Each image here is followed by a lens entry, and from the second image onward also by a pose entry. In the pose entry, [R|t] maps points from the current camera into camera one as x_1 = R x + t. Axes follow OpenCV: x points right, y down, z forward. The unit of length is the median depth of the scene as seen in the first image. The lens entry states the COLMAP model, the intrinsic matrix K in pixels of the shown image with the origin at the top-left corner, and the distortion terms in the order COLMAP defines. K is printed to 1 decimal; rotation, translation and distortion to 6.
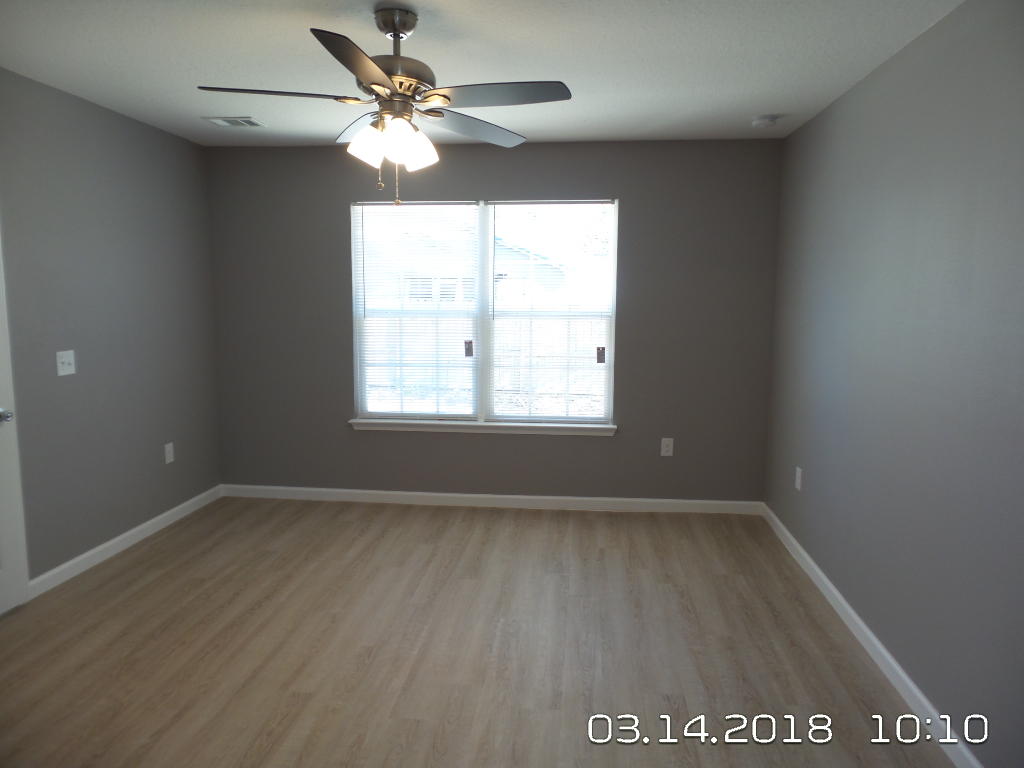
lens RADIAL K [[708.4, 0, 513.7], [0, 708.4, 395.3], [0, 0, 1]] dist [-0.004111, 0.006109]
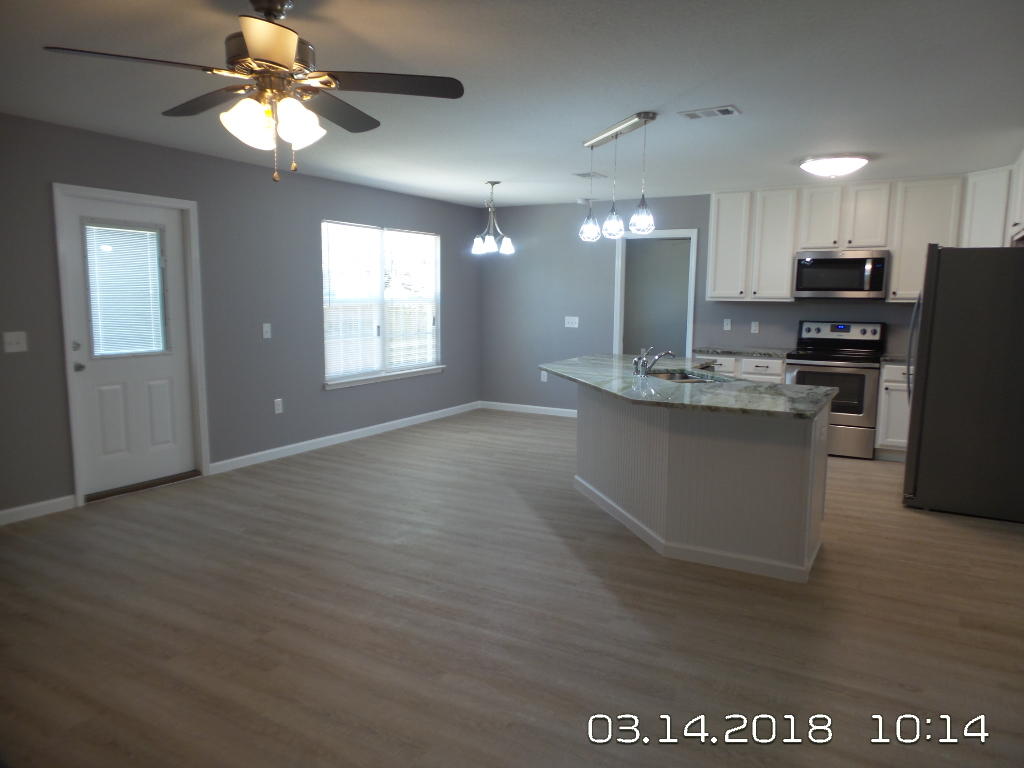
lens RADIAL K [[708.4, 0, 513.7], [0, 708.4, 395.3], [0, 0, 1]] dist [-0.004111, 0.006109]
pose [[0.402579, -0.131607, 0.905875, -1.344470], [0.116257, 0.988948, 0.092011, -0.024018], [-0.907973, 0.068273, 0.413430, 0.135990]]
